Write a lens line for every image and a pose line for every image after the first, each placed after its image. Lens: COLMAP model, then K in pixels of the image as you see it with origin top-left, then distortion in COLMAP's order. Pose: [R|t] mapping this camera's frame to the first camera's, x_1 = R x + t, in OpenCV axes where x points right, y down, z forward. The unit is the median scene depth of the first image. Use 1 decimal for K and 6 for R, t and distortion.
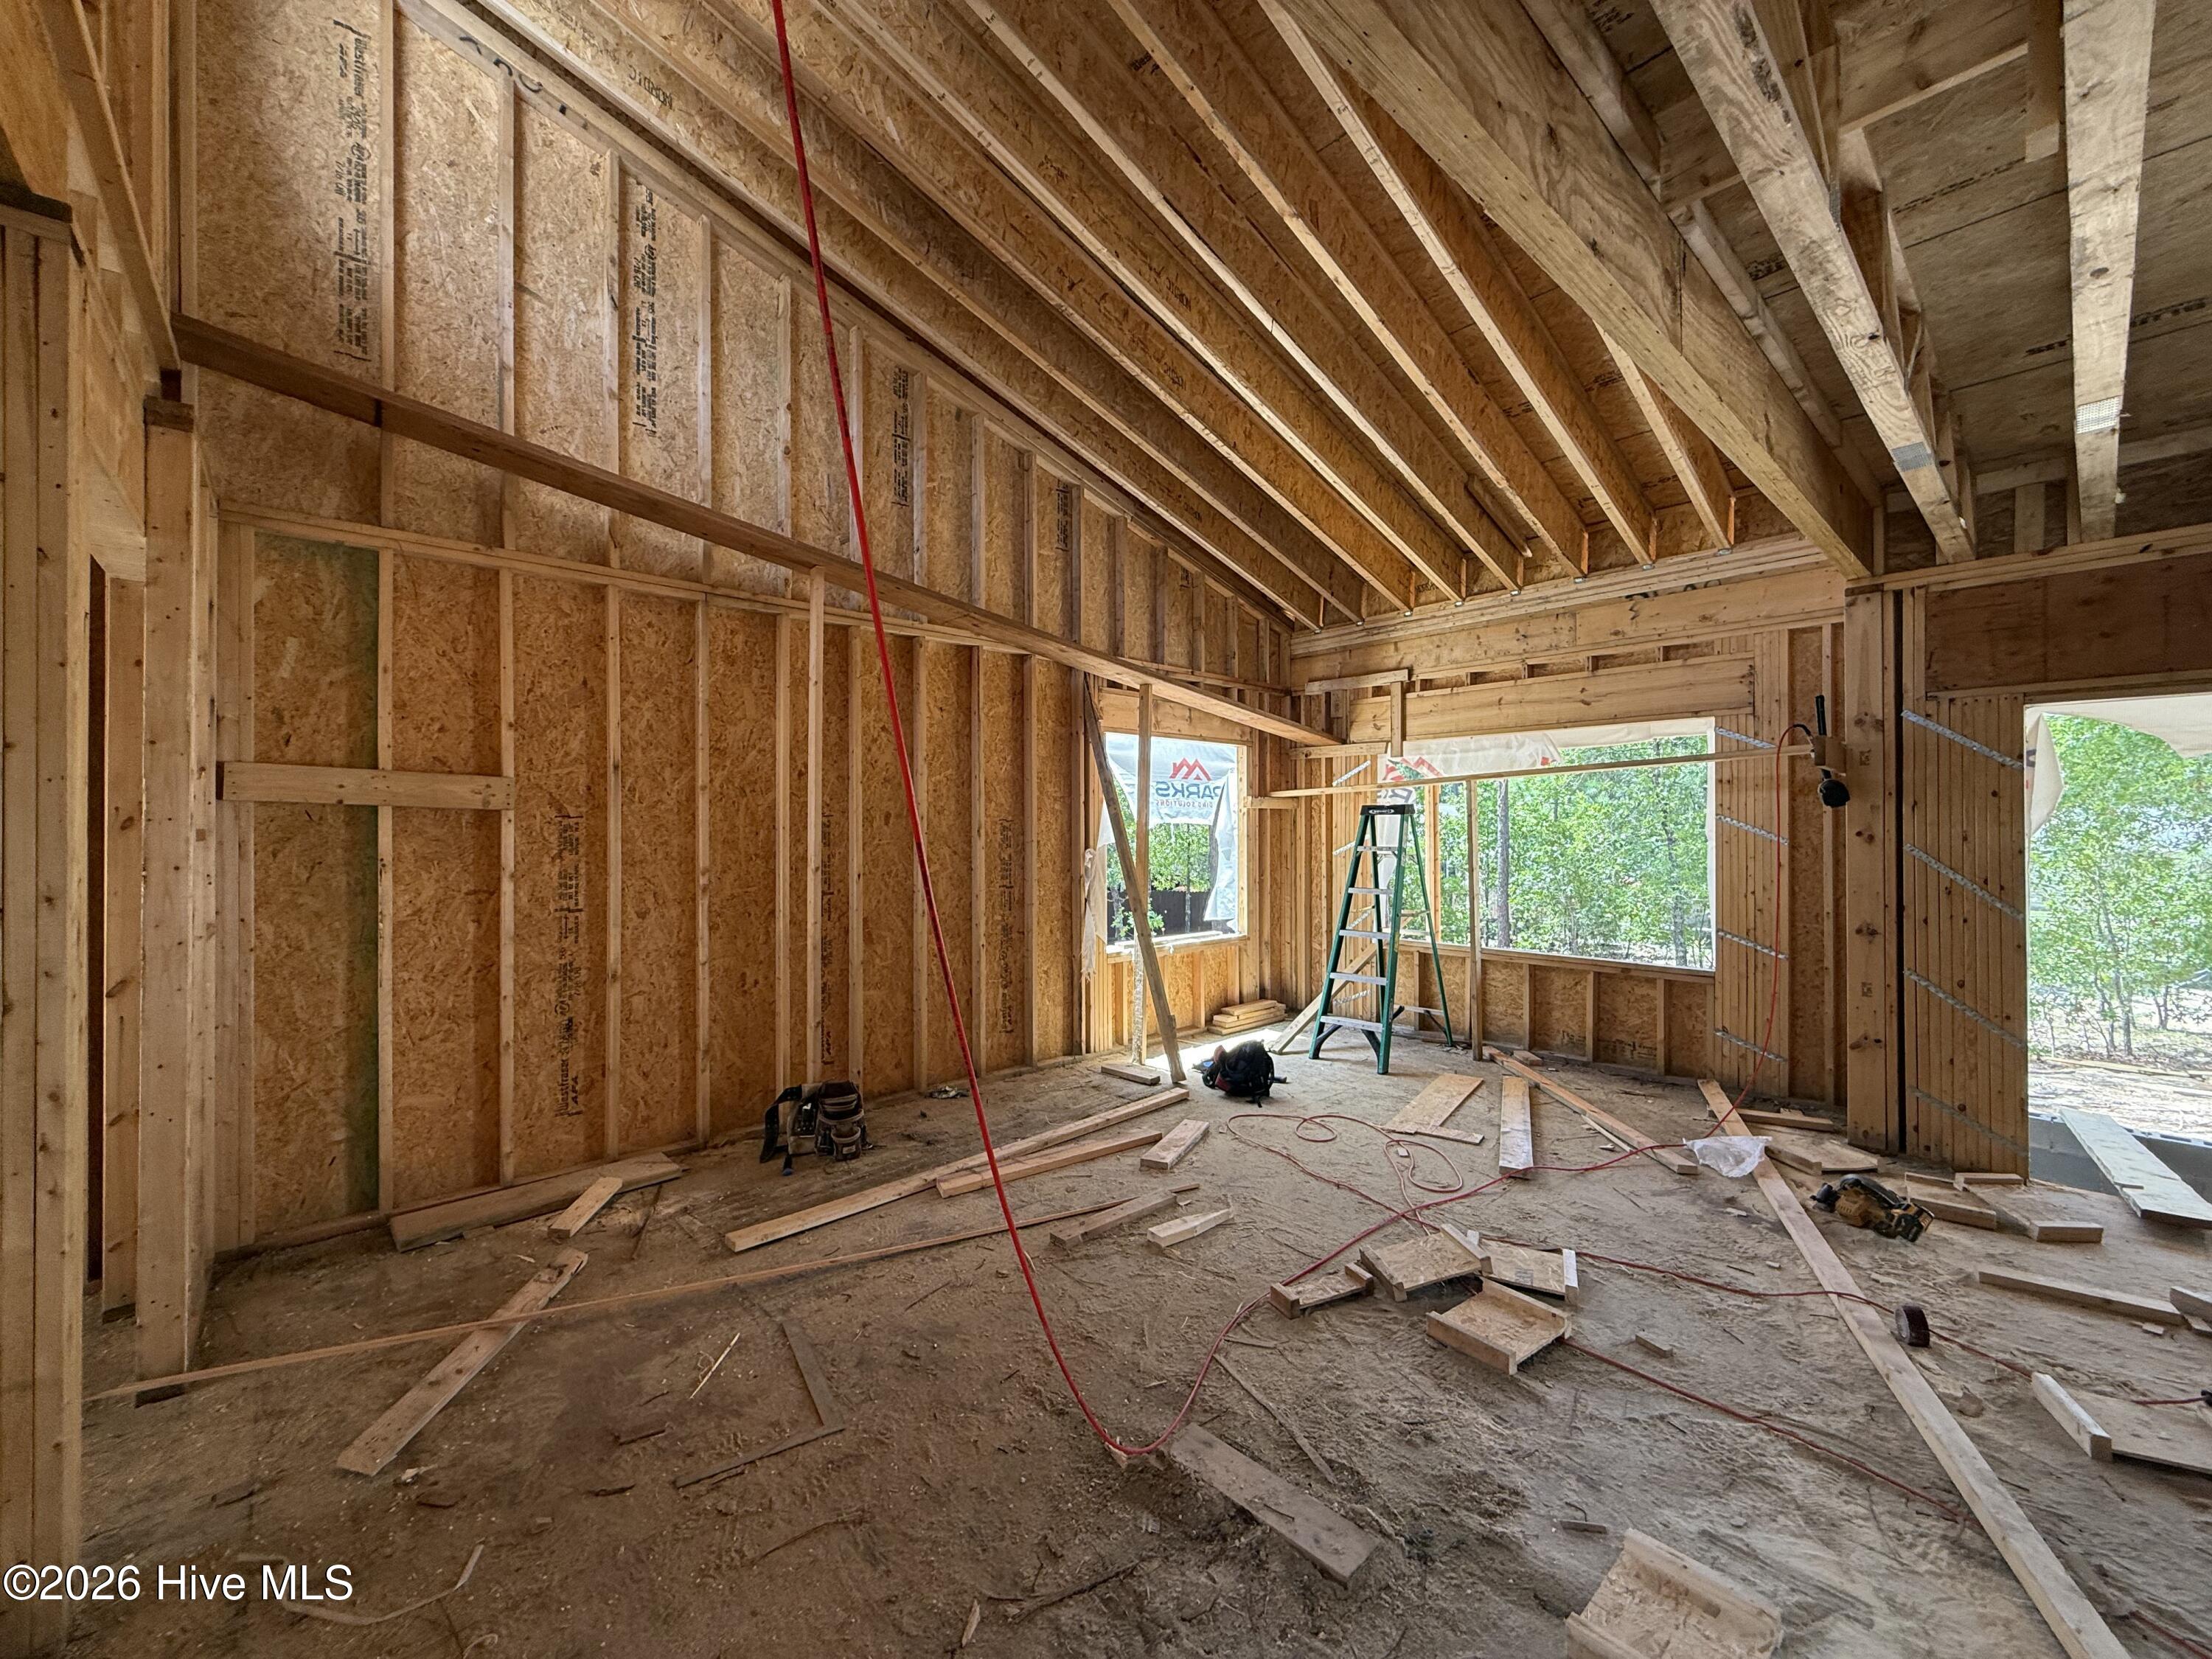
lens RADIAL K [[876.9, 0, 1097.0], [0, 876.9, 830.0], [0, 0, 1]] dist [0.000461, -0.006476]
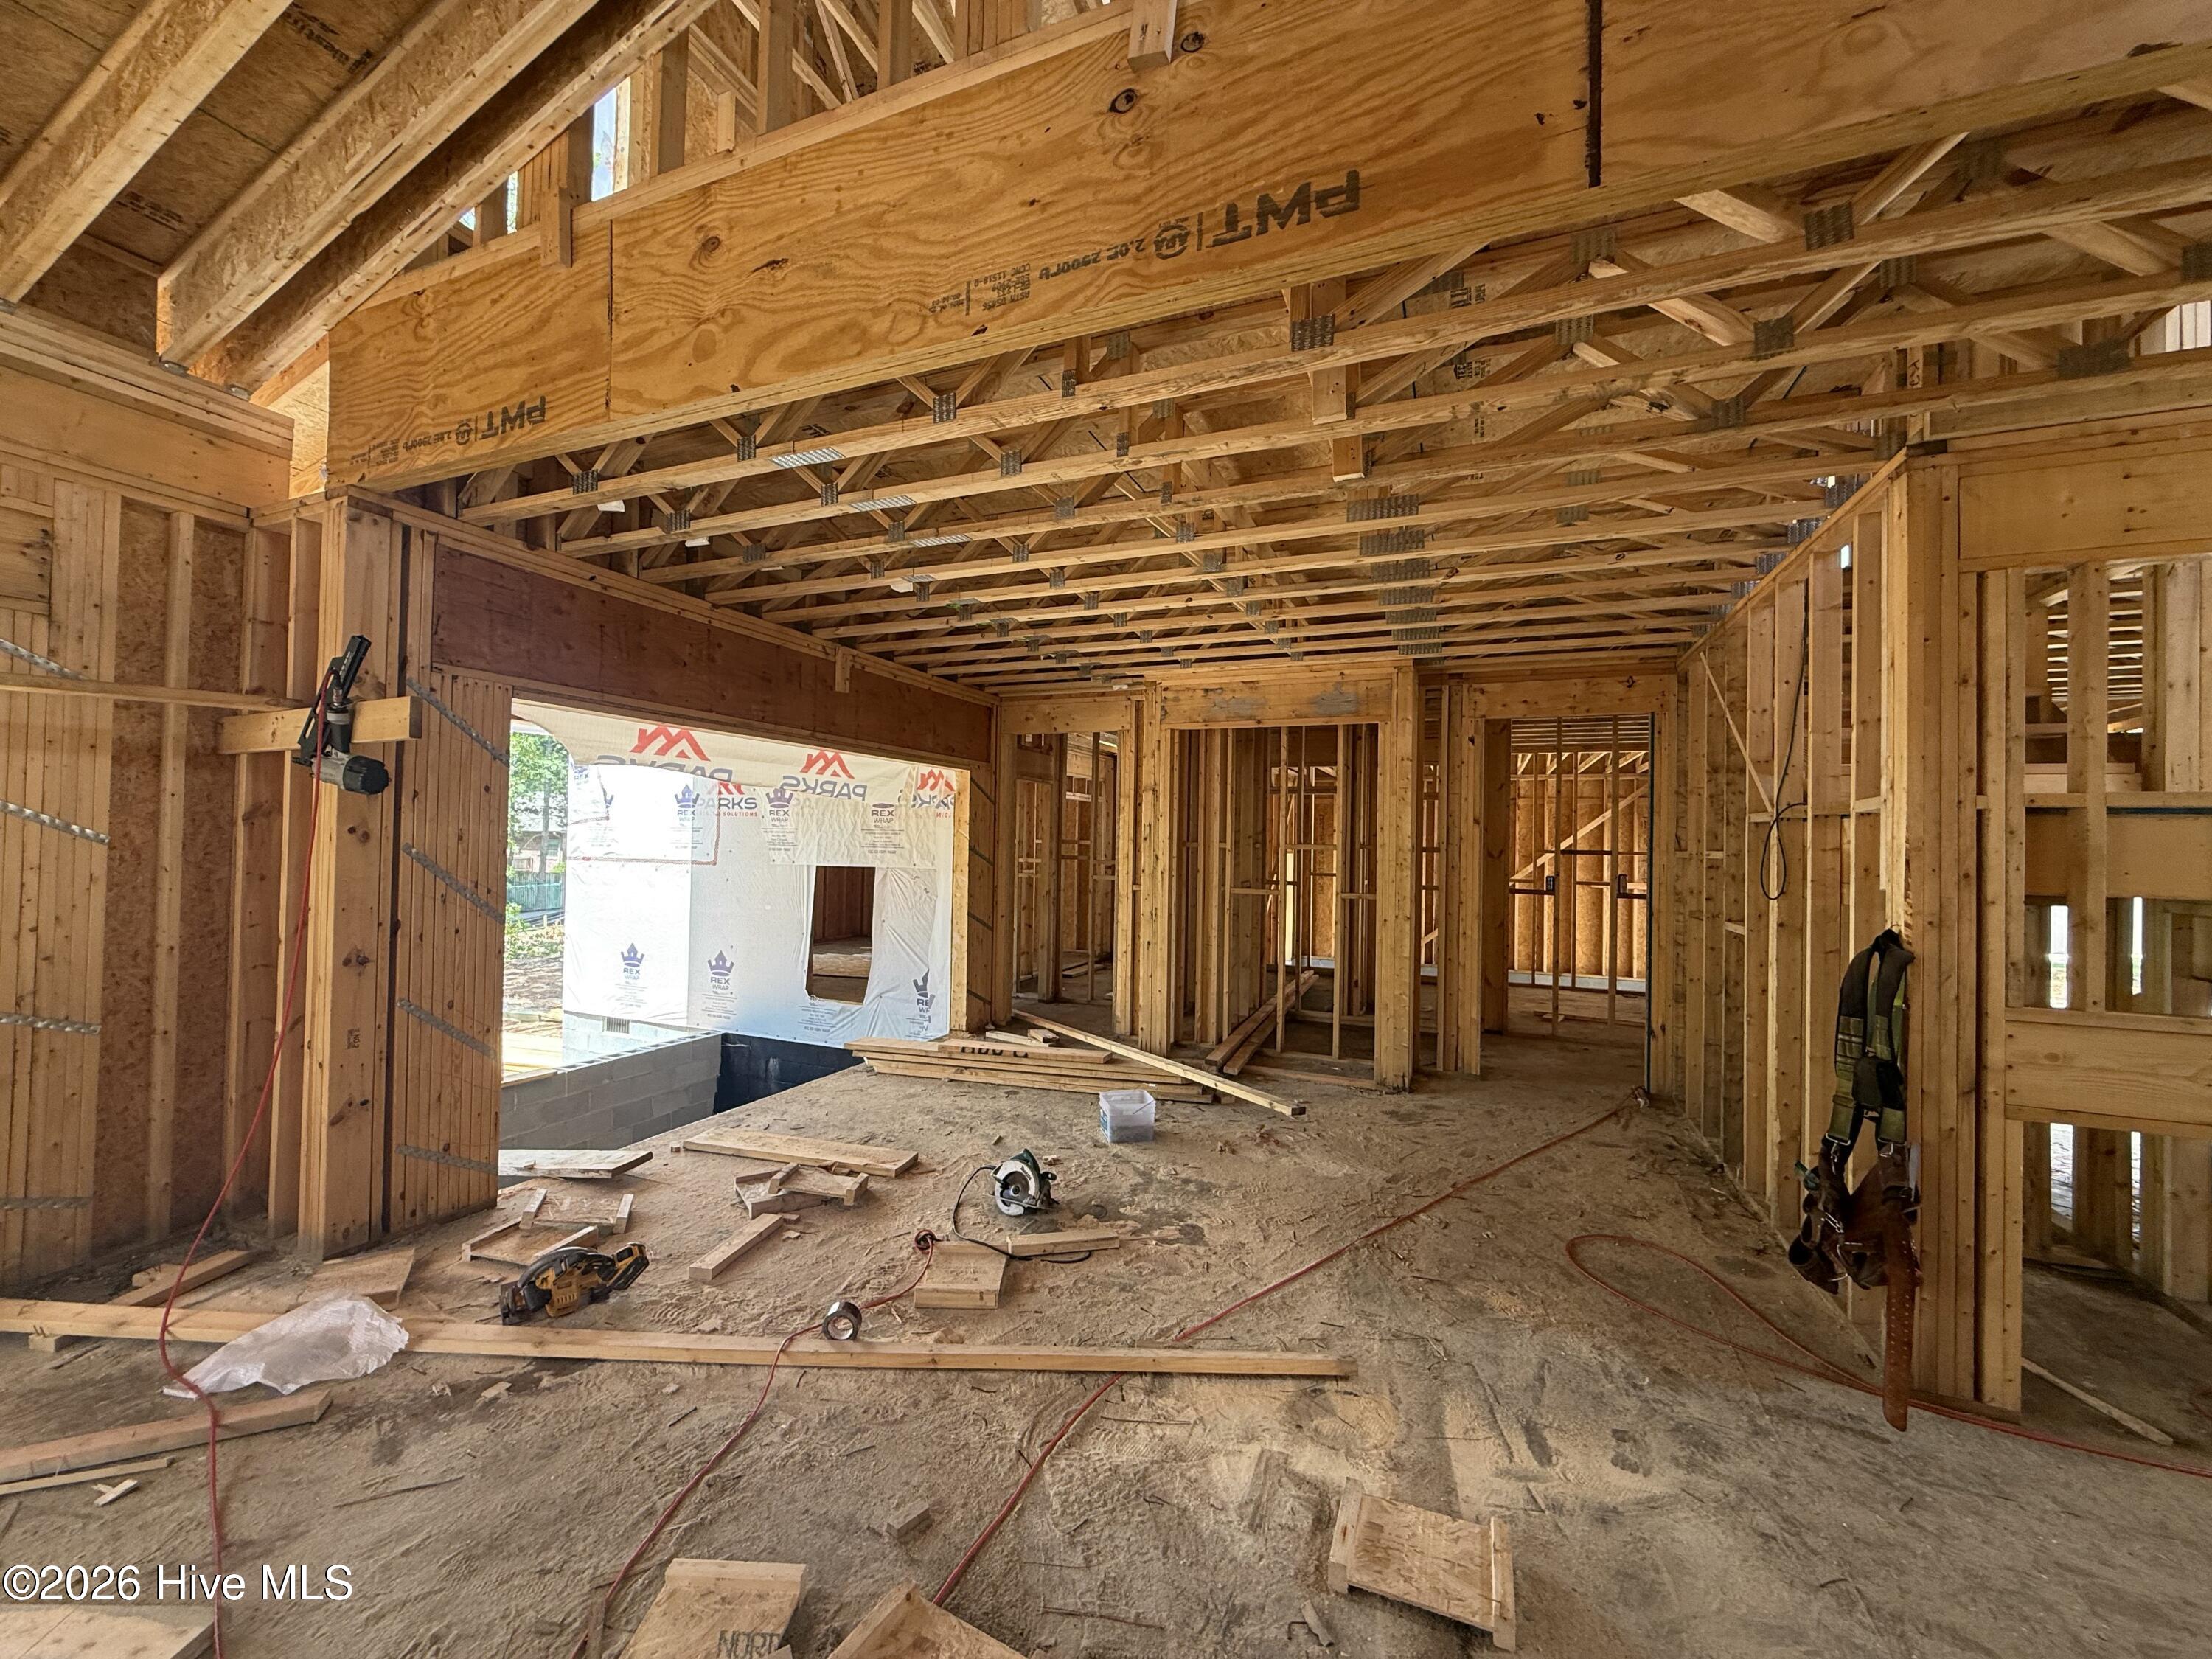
lens RADIAL K [[876.9, 0, 1097.0], [0, 876.9, 830.0], [0, 0, 1]] dist [0.000461, -0.006476]
pose [[-0.435980, 0.006257, 0.899935, -0.073936], [-0.018298, 0.999707, -0.015815, 0.004464], [-0.899770, -0.023362, -0.435738, 0.798697]]
